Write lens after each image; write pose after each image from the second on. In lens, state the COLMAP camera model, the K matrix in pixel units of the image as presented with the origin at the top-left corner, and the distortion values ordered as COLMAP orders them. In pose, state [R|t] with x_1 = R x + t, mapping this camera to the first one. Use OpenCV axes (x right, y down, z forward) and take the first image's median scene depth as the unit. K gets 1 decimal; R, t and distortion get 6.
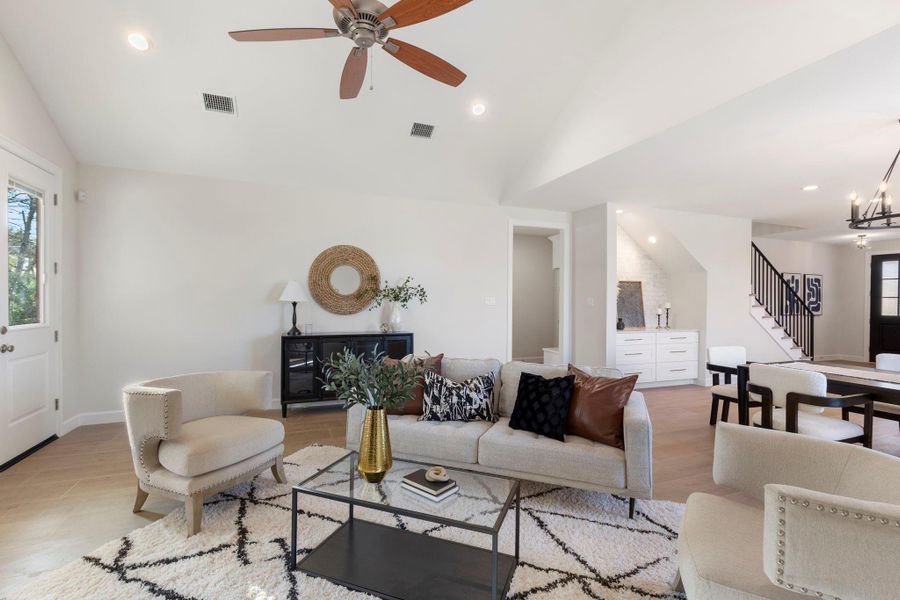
lens RADIAL K [[413.8, 0, 445.5], [0, 413.8, 300.4], [0, 0, 1]] dist [0.010296, -0.002856]
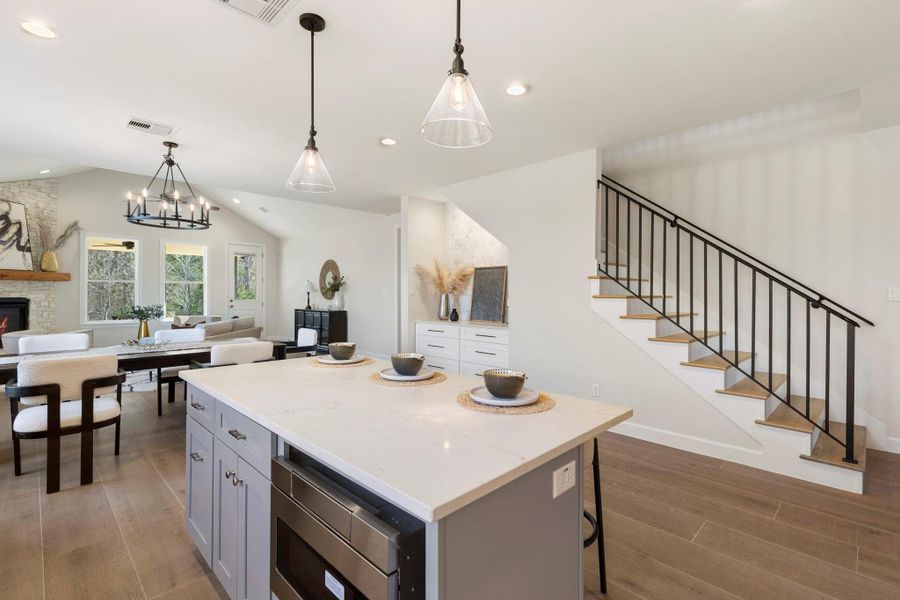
lens RADIAL K [[413.8, 0, 448.6], [0, 413.8, 291.3], [0, 0, 1]] dist [0.010296, -0.002856]
pose [[0.399930, -0.008272, -0.916508, 1.179129], [-0.002313, 0.999947, -0.010035, 0.012396], [0.916543, 0.006133, 0.399890, 0.576633]]
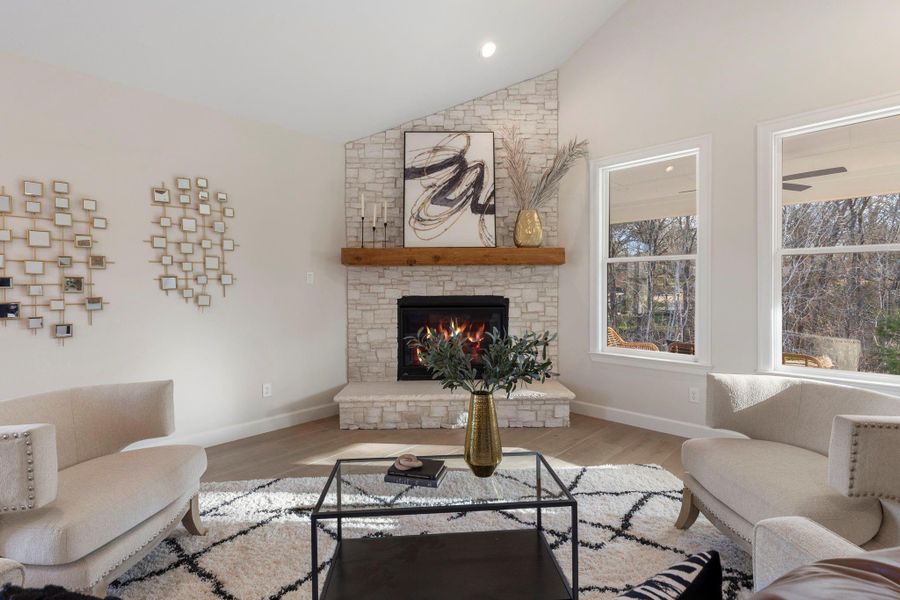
lens RADIAL K [[413.8, 0, 452.8], [0, 413.8, 293.2], [0, 0, 1]] dist [0.010296, -0.002856]
pose [[-0.910486, -0.000425, -0.413541, 0.078903], [-0.002910, 0.999981, 0.005381, 0.013256], [0.413531, 0.006102, -0.910470, 0.531815]]
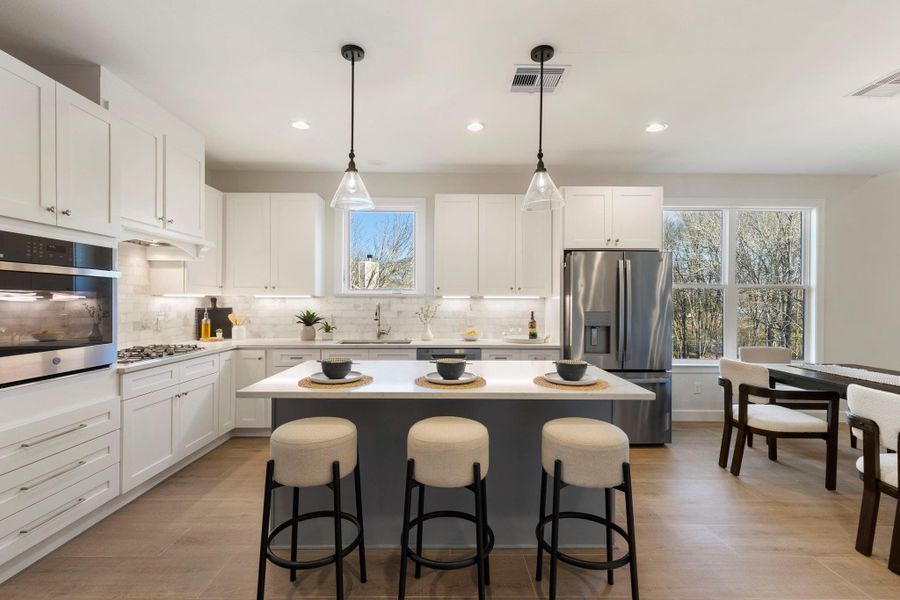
lens RADIAL K [[409.3, 0, 448.9], [0, 409.3, 301.3], [0, 0, 1]] dist [0.007300, -0.001215]
pose [[-0.932744, -0.016131, 0.360179, 0.806175], [-0.014810, 0.999870, 0.006426, 0.008487], [-0.360236, 0.000660, -0.932861, 0.947476]]
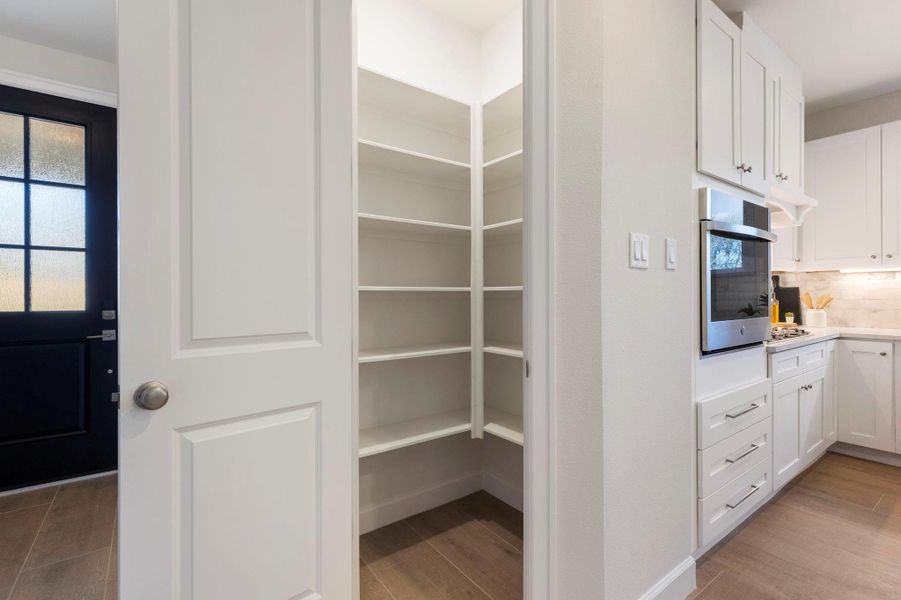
lens RADIAL K [[414.3, 0, 445.1], [0, 414.3, 296.0], [0, 0, 1]] dist [0.010296, -0.002856]
pose [[-0.253820, -0.012596, 0.967169, 0.958981], [0.002036, 0.999906, 0.013556, 0.030439], [-0.967249, 0.005410, -0.253771, 1.035892]]
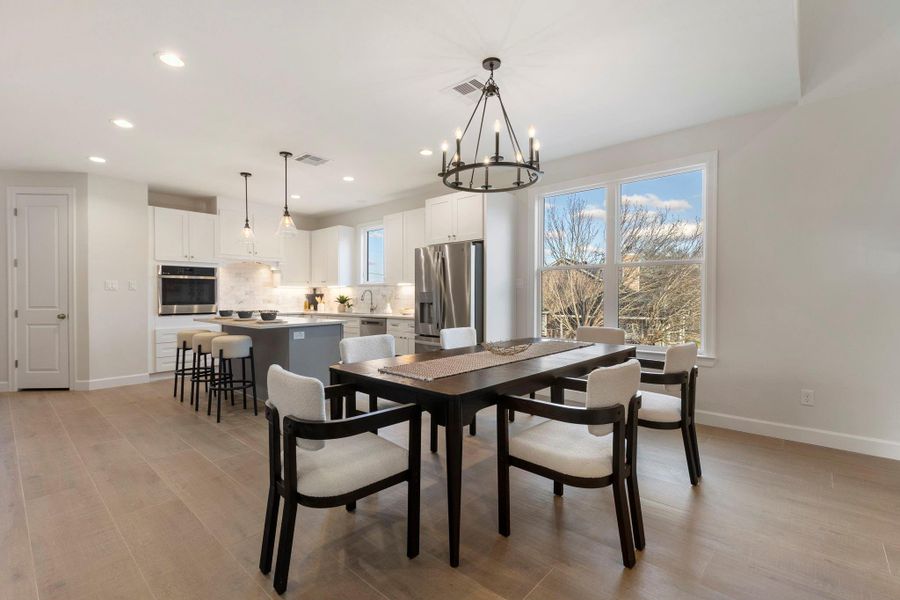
lens RADIAL K [[409.3, 0, 448.4], [0, 409.3, 300.0], [0, 0, 1]] dist [0.007300, -0.001215]
pose [[-0.443955, -0.017573, 0.895877, 0.167393], [-0.000830, 0.999815, 0.019200, 0.022876], [-0.896049, 0.007781, -0.443888, 0.666658]]
